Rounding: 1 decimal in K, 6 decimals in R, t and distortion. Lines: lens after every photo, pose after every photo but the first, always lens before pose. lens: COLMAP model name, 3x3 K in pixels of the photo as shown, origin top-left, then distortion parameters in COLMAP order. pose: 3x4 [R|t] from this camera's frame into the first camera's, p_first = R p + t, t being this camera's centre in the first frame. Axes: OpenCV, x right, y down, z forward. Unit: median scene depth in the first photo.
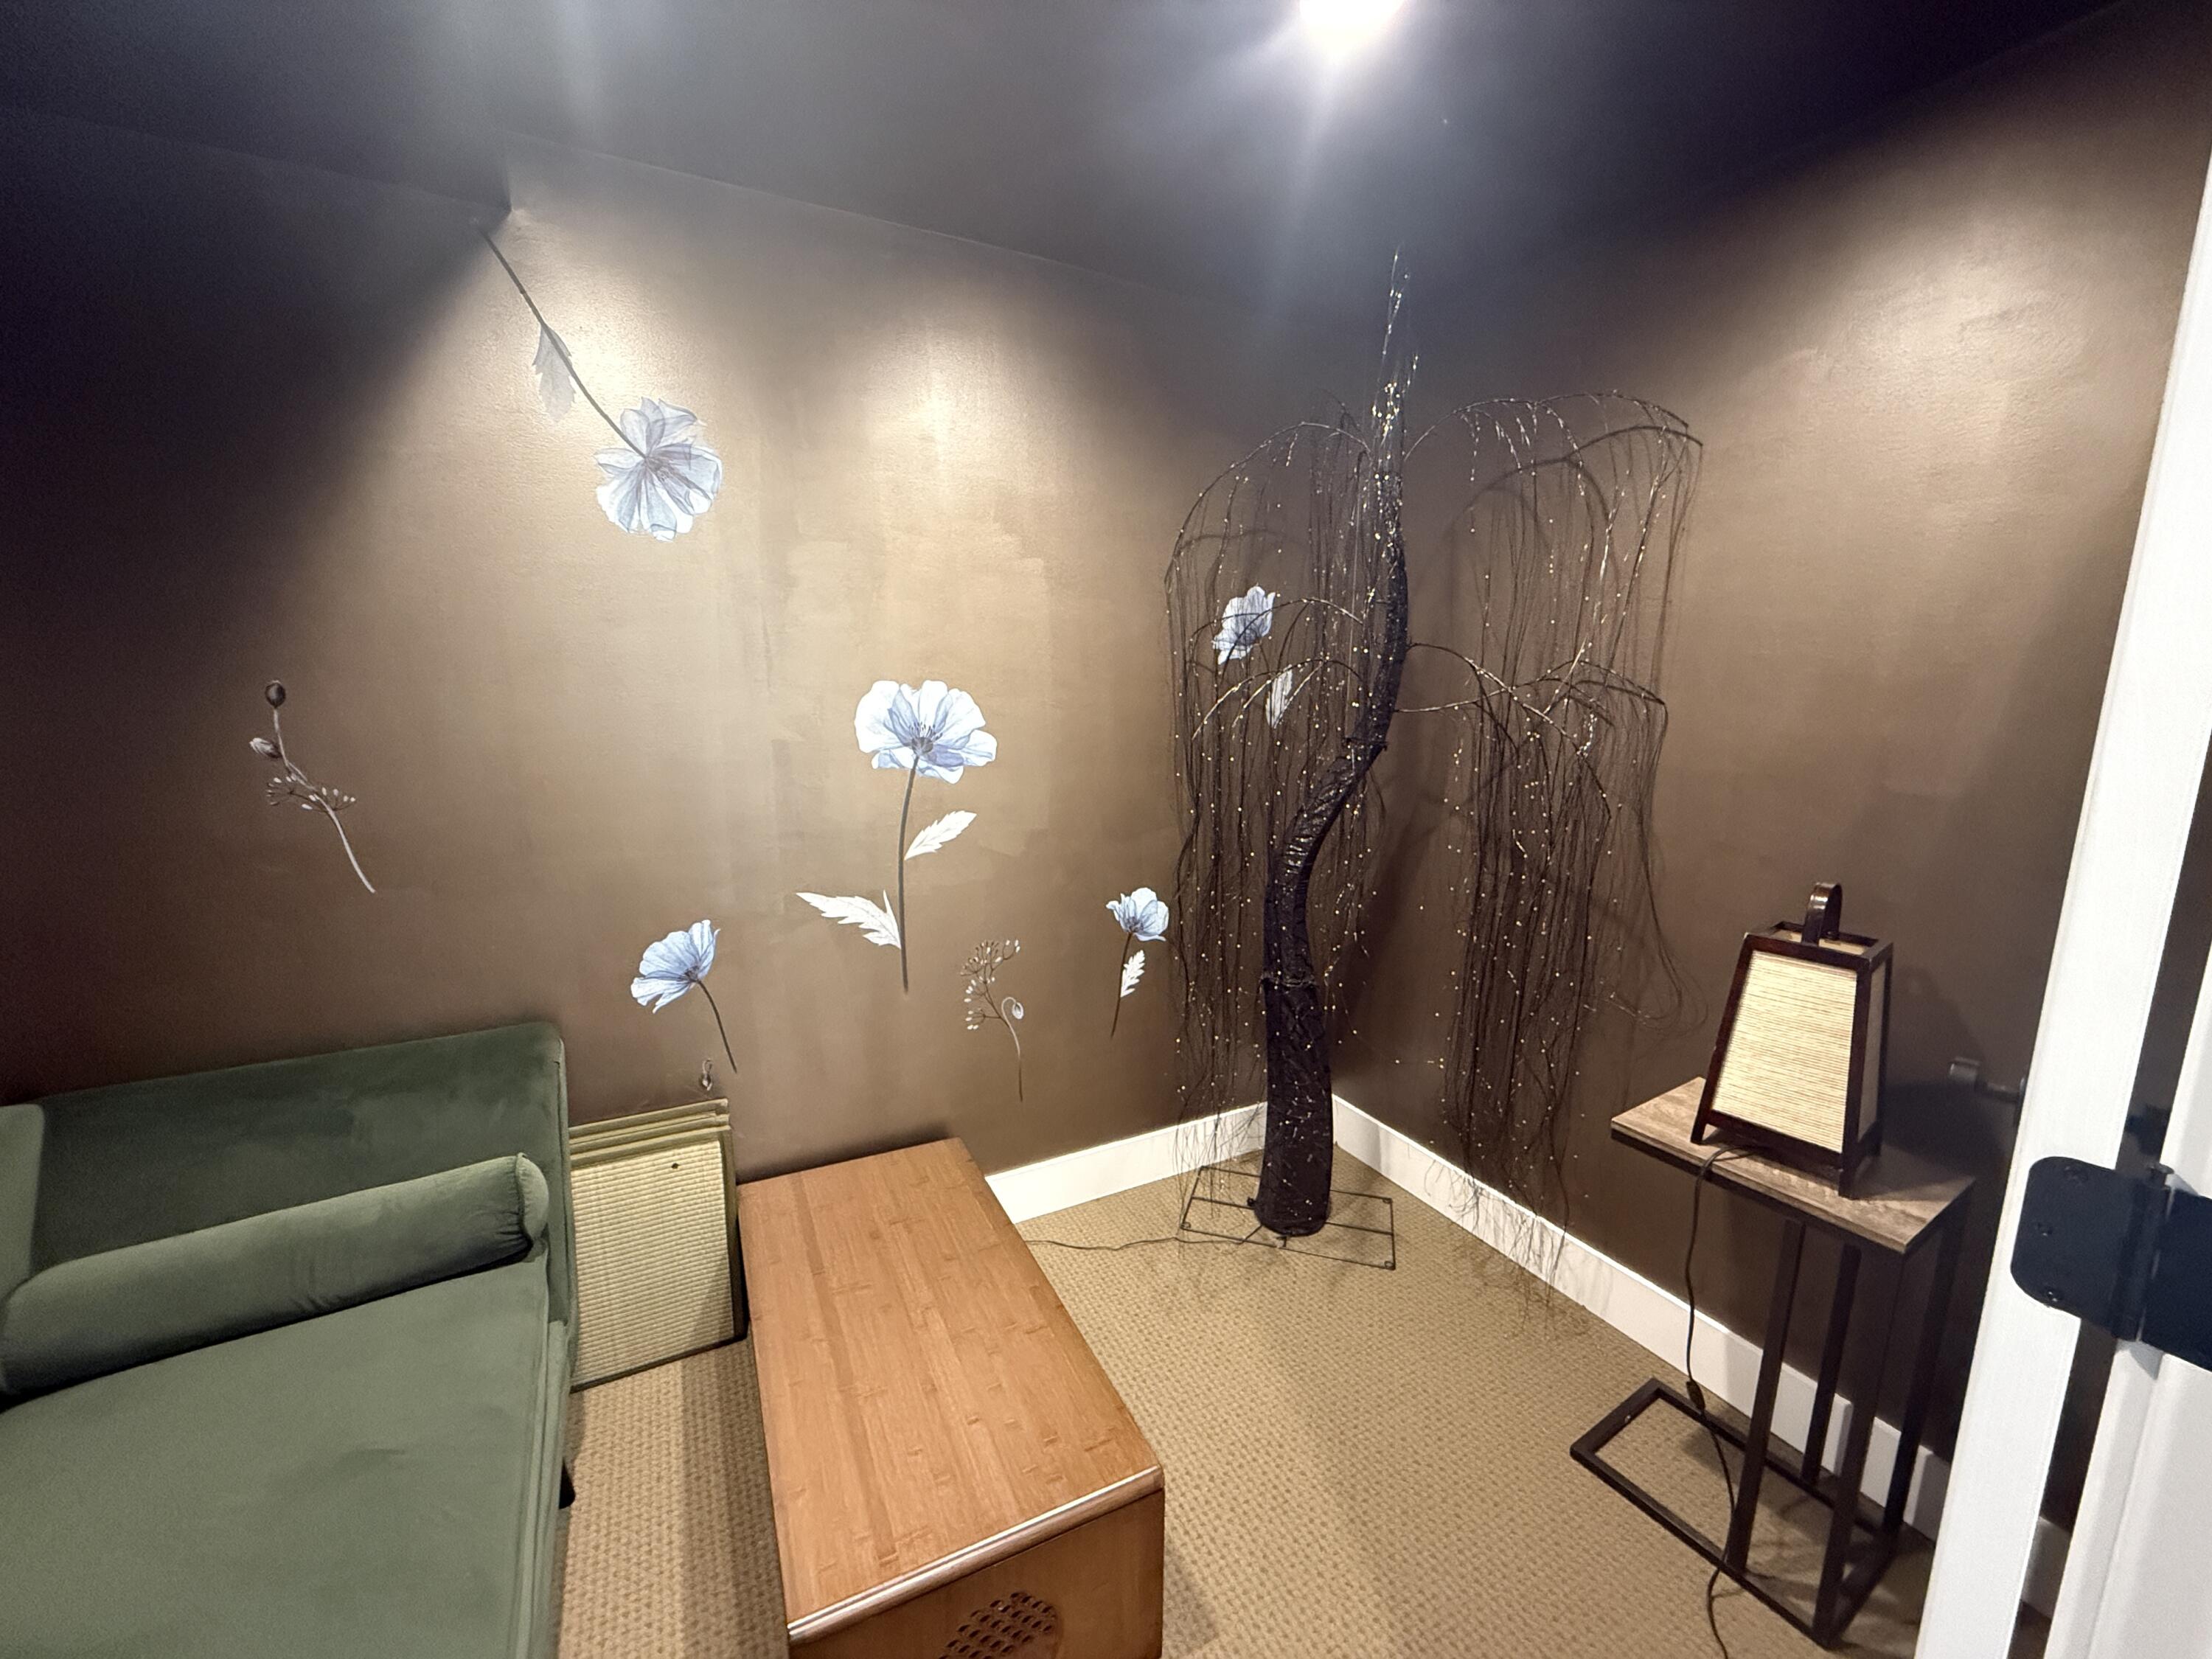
lens RADIAL K [[883.4, 0, 1098.5], [0, 883.4, 832.3], [0, 0, 1]] dist [0.000087, 0.000284]
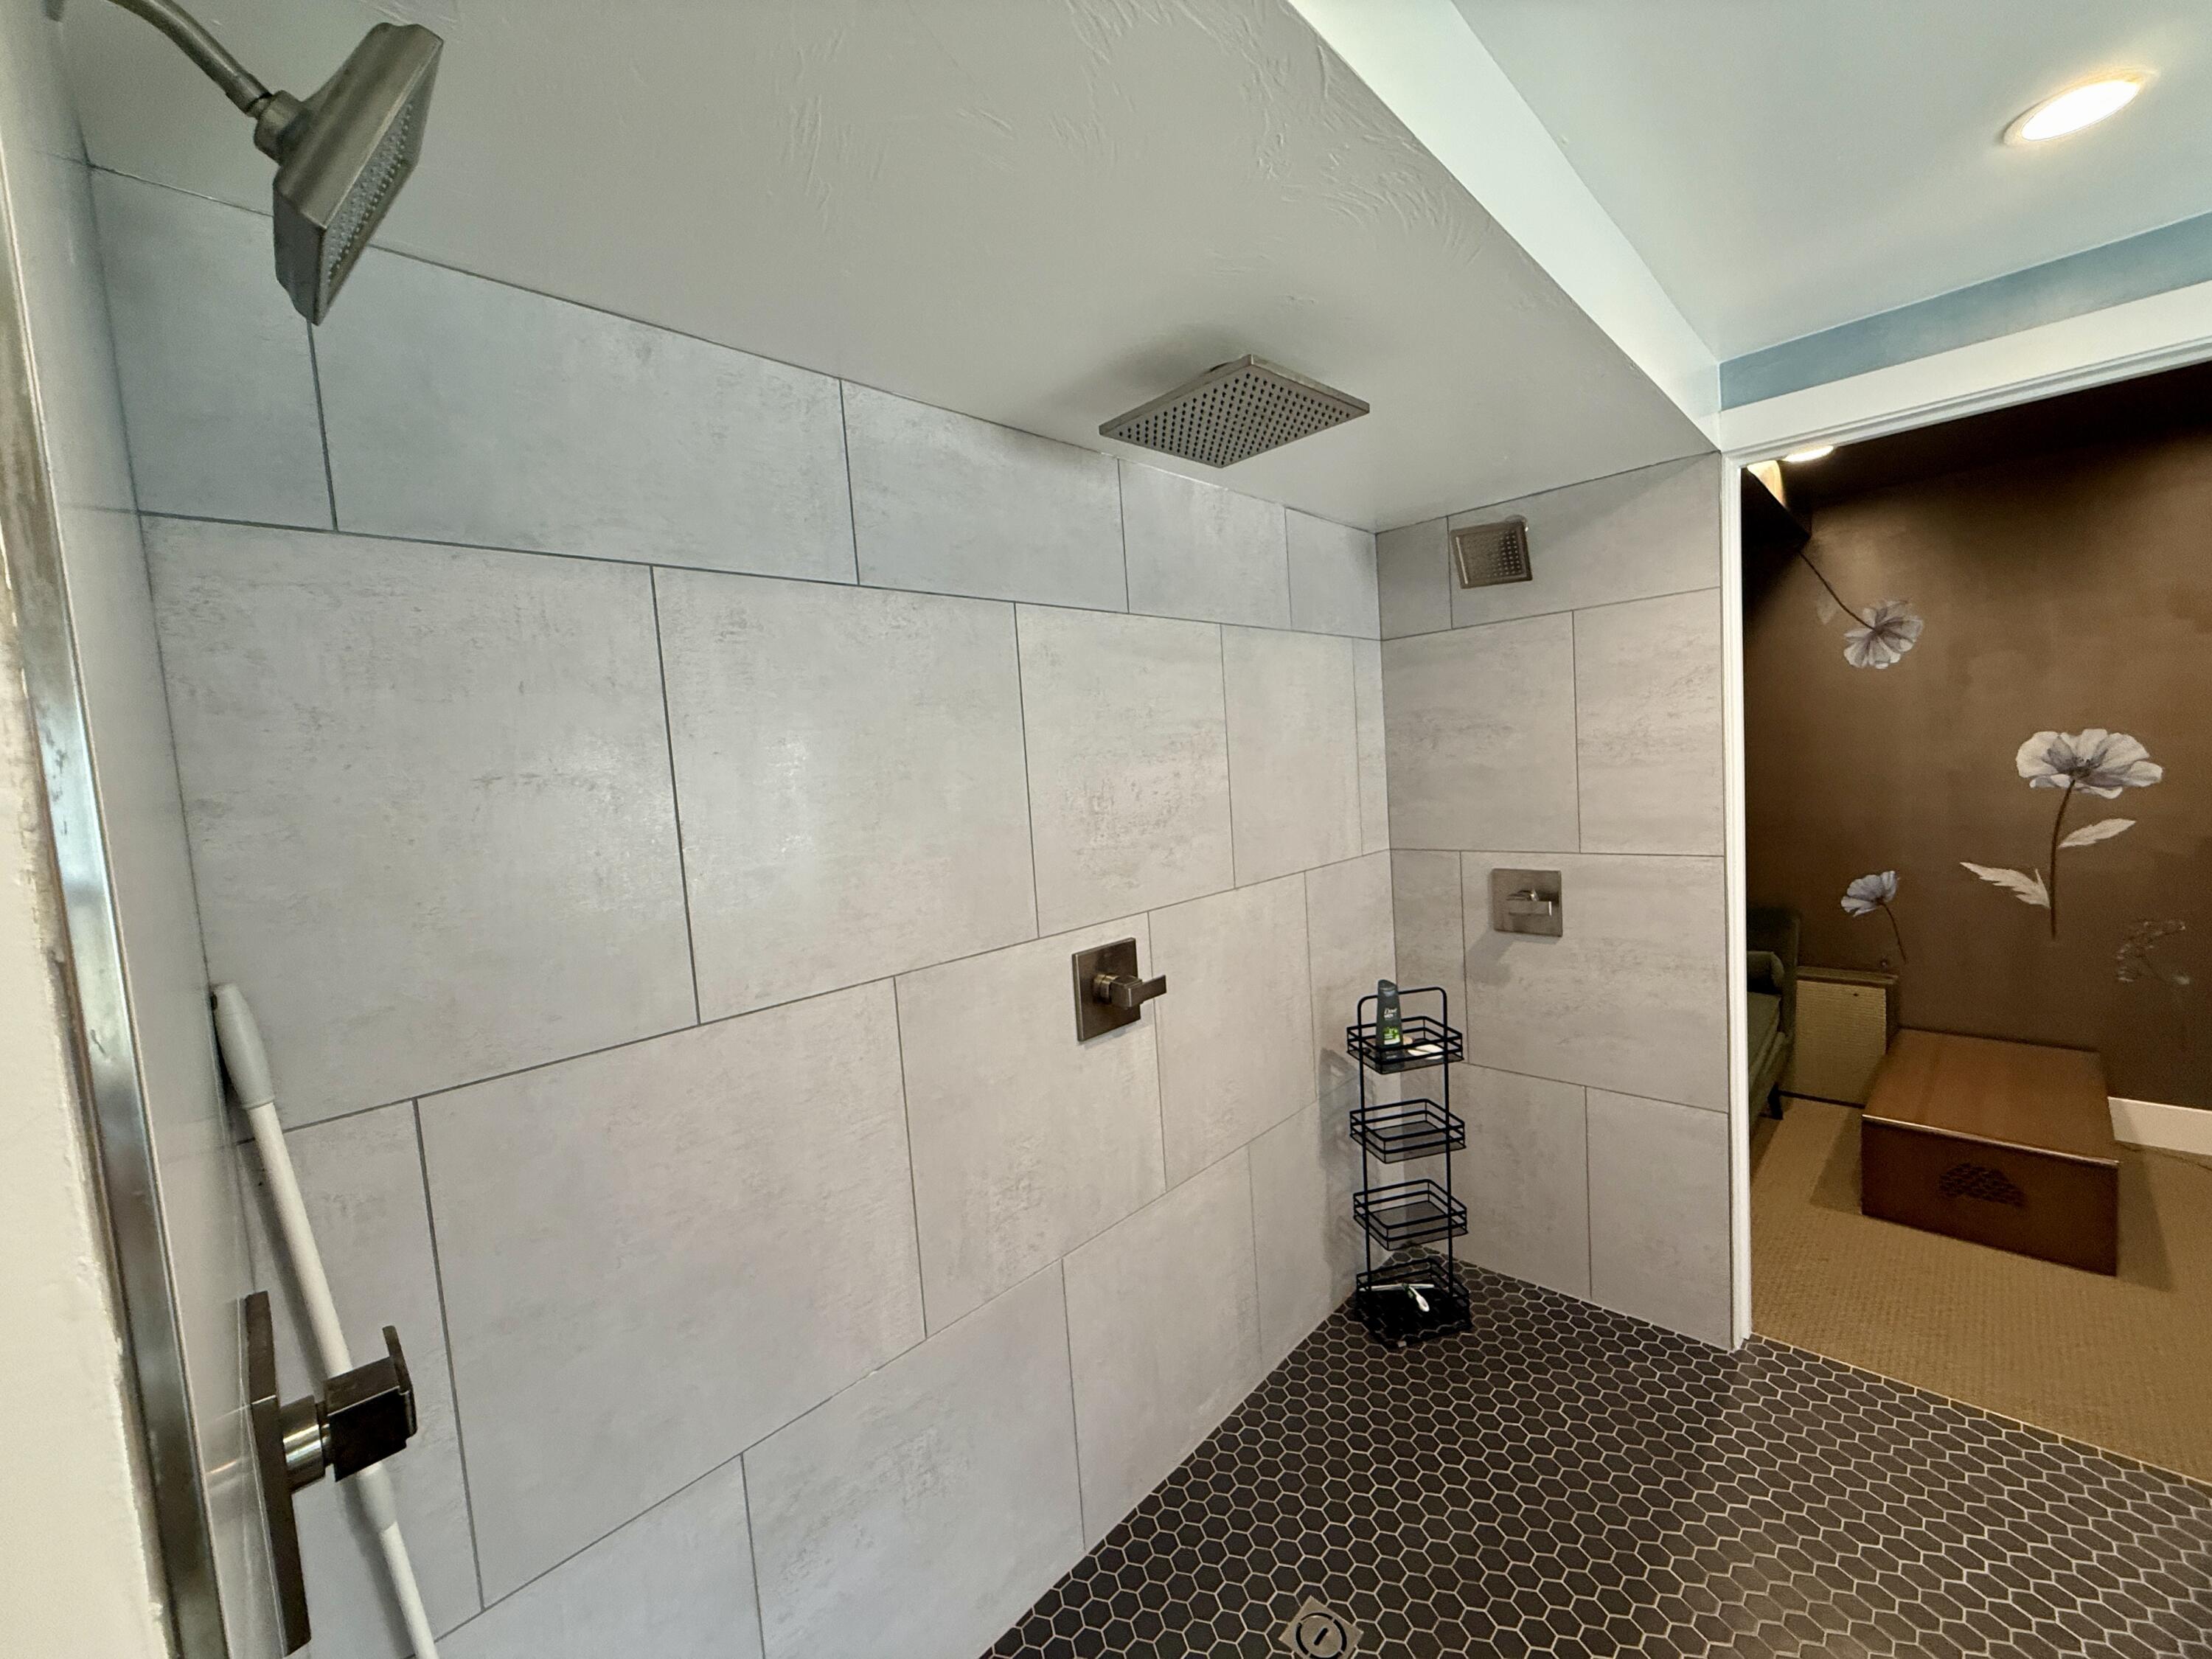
lens RADIAL K [[883.4, 0, 1103.4], [0, 883.4, 827.3], [0, 0, 1]] dist [0.000087, 0.000284]
pose [[0.310365, 0.041800, -0.949698, 0.715640], [-0.092082, 0.995657, 0.013730, 0.125906], [0.946147, 0.083189, 0.312866, -1.023082]]
